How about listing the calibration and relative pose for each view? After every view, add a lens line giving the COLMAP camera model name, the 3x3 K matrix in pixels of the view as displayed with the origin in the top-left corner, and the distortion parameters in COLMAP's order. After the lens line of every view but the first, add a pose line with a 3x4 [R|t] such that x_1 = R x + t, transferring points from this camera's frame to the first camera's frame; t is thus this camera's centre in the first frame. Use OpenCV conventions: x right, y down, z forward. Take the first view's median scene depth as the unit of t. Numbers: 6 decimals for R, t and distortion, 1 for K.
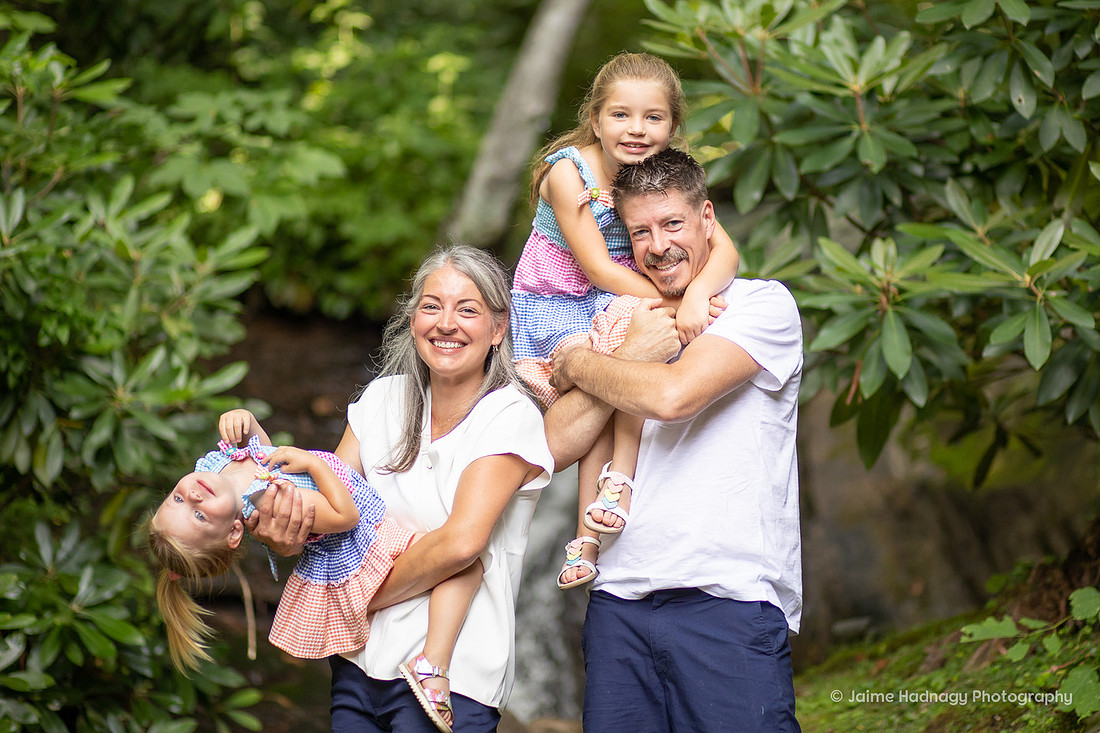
lens RADIAL K [[2621.7, 0, 550.0], [0, 2621.7, 366.5], [0, 0, 1]] dist [-0.104917, -0.998991]
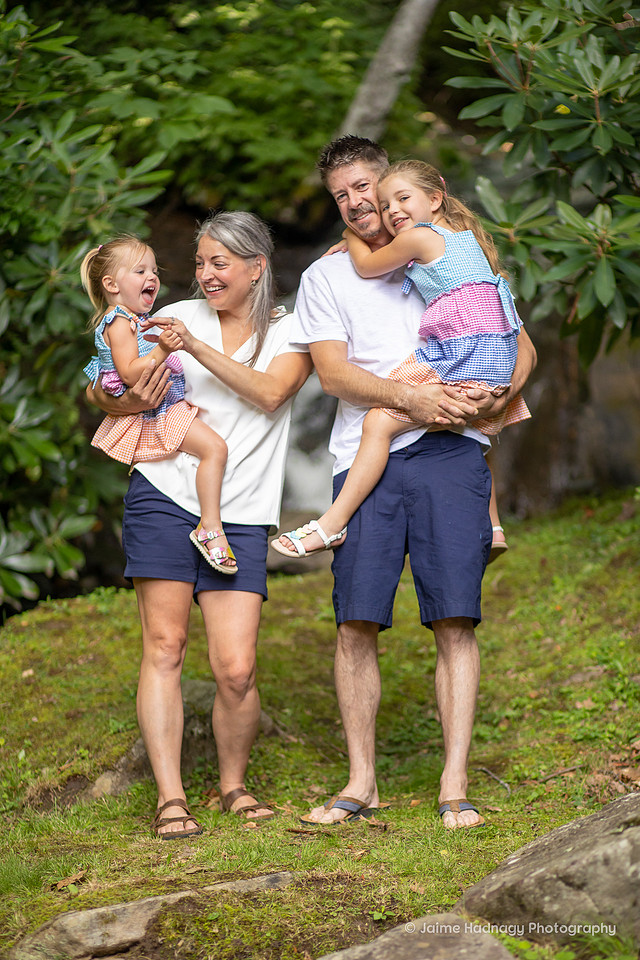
lens RADIAL K [[2288.0, 0, 320.0], [0, 2288.0, 480.0], [0, 0, 1]] dist [-0.104917, -0.998991]
pose [[0.995570, 0.076052, -0.055280, 0.047406], [-0.070017, 0.992116, 0.103937, -0.016370], [0.062749, -0.099606, 0.993046, -0.180338]]
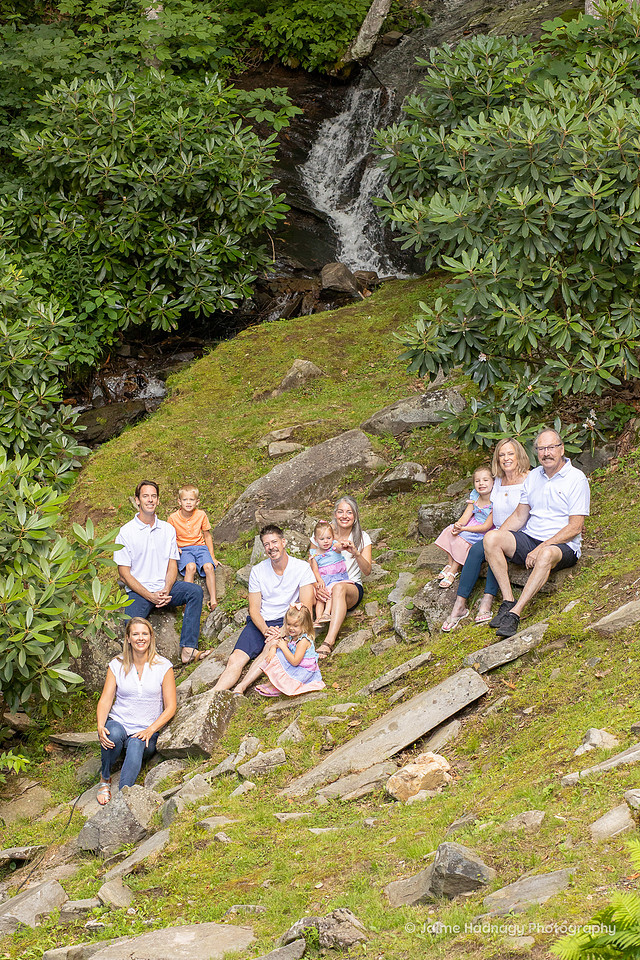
lens RADIAL K [[2288.0, 0, 320.0], [0, 2288.0, 480.0], [0, 0, 1]] dist [-0.104917, -0.998991]
pose [[0.994981, 0.055520, -0.083248, 0.241661], [-0.025102, 0.943838, 0.329455, -0.678697], [0.096864, -0.325711, 0.940494, -2.171229]]
